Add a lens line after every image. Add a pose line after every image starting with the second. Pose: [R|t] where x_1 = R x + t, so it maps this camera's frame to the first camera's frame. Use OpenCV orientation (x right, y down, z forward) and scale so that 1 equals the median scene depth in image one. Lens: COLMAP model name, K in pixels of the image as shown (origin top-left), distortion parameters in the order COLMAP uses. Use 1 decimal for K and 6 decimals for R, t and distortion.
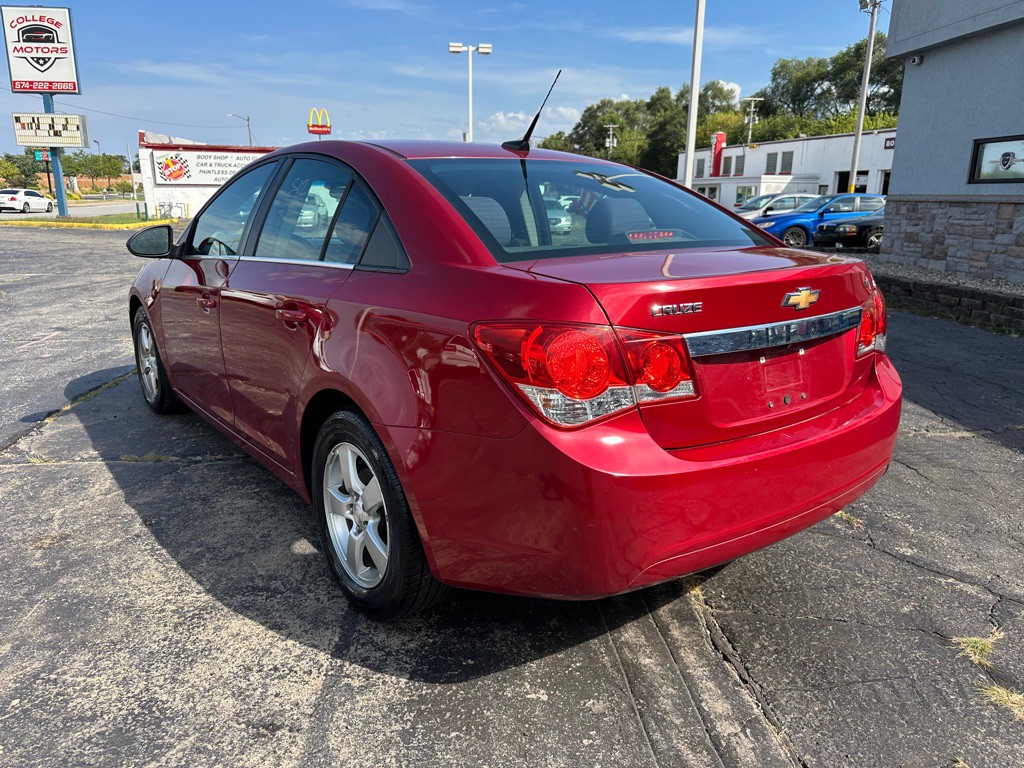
lens RADIAL K [[731.9, 0, 519.6], [0, 731.9, 391.5], [0, 0, 1]] dist [0.000663, -0.010246]
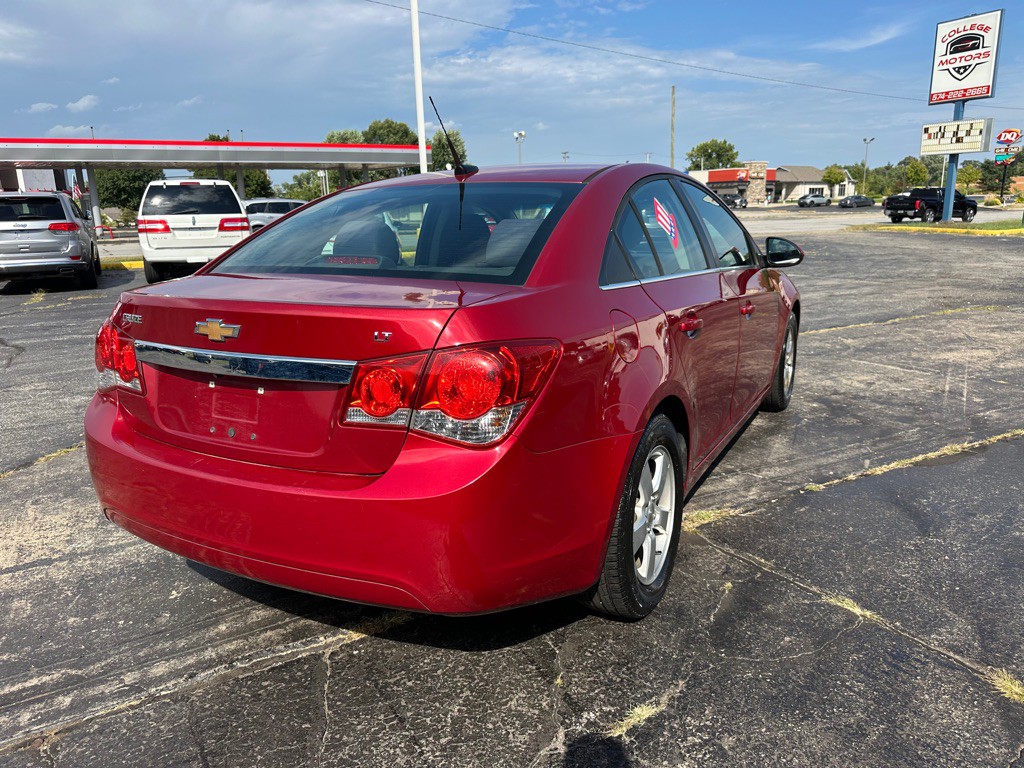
lens RADIAL K [[732.7, 0, 511.1], [0, 732.7, 385.9], [0, 0, 1]] dist [0.015624, -0.025853]
pose [[0.396018, 0.196313, -0.897012, 0.098620], [-0.208461, 0.970594, 0.120384, -0.017509], [0.894267, 0.139318, 0.425296, 0.064702]]
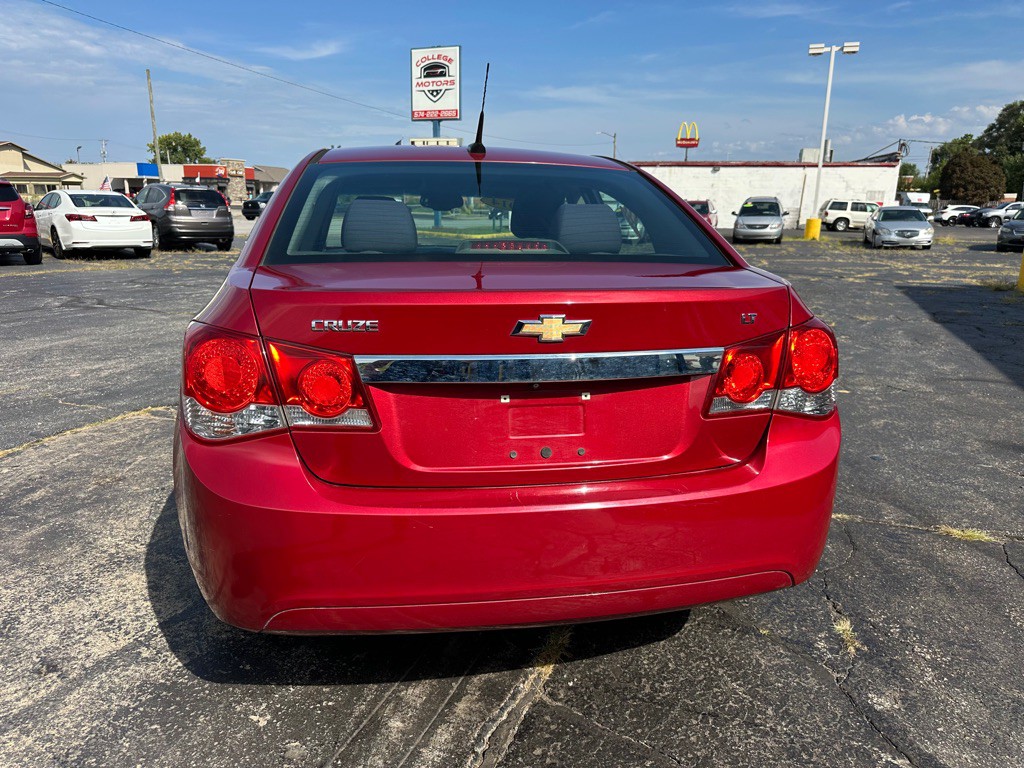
lens RADIAL K [[732.7, 0, 511.1], [0, 732.7, 385.9], [0, 0, 1]] dist [0.015624, -0.025853]
pose [[0.883427, 0.113440, -0.454630, 0.049012], [-0.124135, 0.992245, 0.006370, -0.004433], [0.451827, 0.050808, 0.890658, 0.019020]]
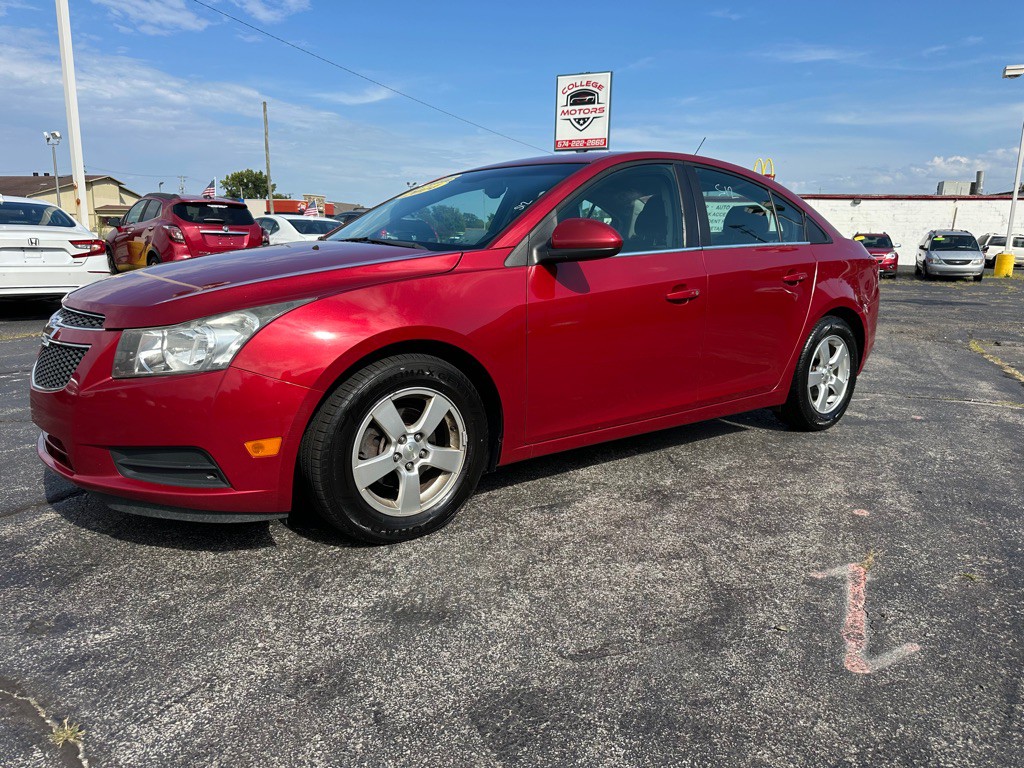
lens RADIAL K [[714.1, 0, 512.0], [0, 714.1, 384.0], [0, 0, 1]] dist [0.067103, -0.082488]
pose [[0.854522, 0.106547, -0.508370, -0.140331], [-0.142628, 0.989246, -0.032413, -0.001014], [0.499449, 0.100205, 0.860529, 0.031636]]
